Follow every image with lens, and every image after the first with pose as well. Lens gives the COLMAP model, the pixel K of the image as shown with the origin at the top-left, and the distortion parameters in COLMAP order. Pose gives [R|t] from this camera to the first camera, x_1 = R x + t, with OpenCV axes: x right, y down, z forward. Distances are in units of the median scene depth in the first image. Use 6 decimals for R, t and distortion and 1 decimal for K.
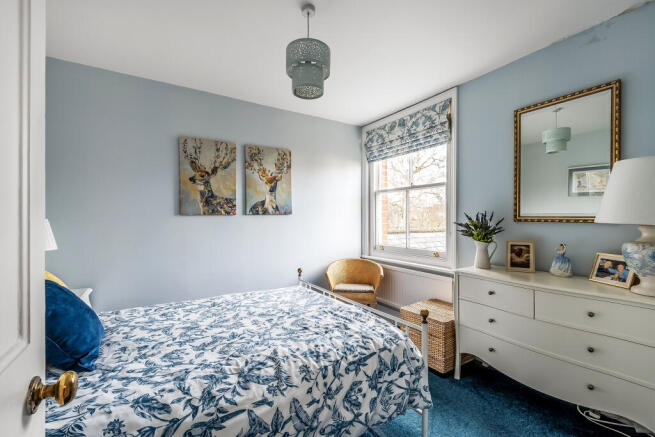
lens RADIAL K [[296.9, 0, 327.1], [0, 296.9, 209.6], [0, 0, 1]] dist [-0.001392, -0.000088]
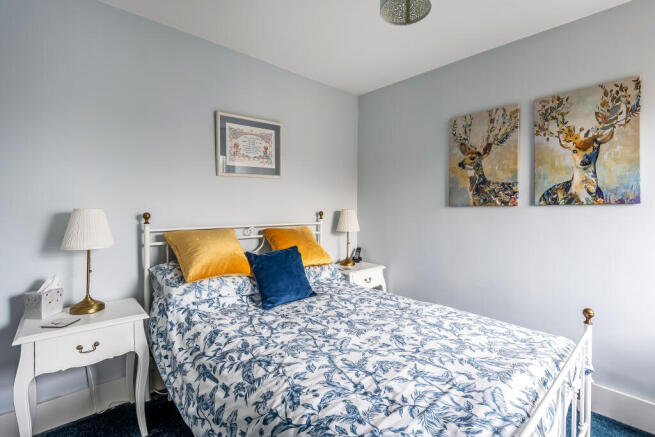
lens RADIAL K [[306.9, 0, 327.9], [0, 306.9, 203.8], [0, 0, 1]] dist [-0.001812, -0.000303]
pose [[0.167535, -0.012281, -0.985790, 0.352409], [0.022795, 0.999703, -0.008581, 0.010274], [0.985603, -0.021033, 0.167765, 0.464949]]
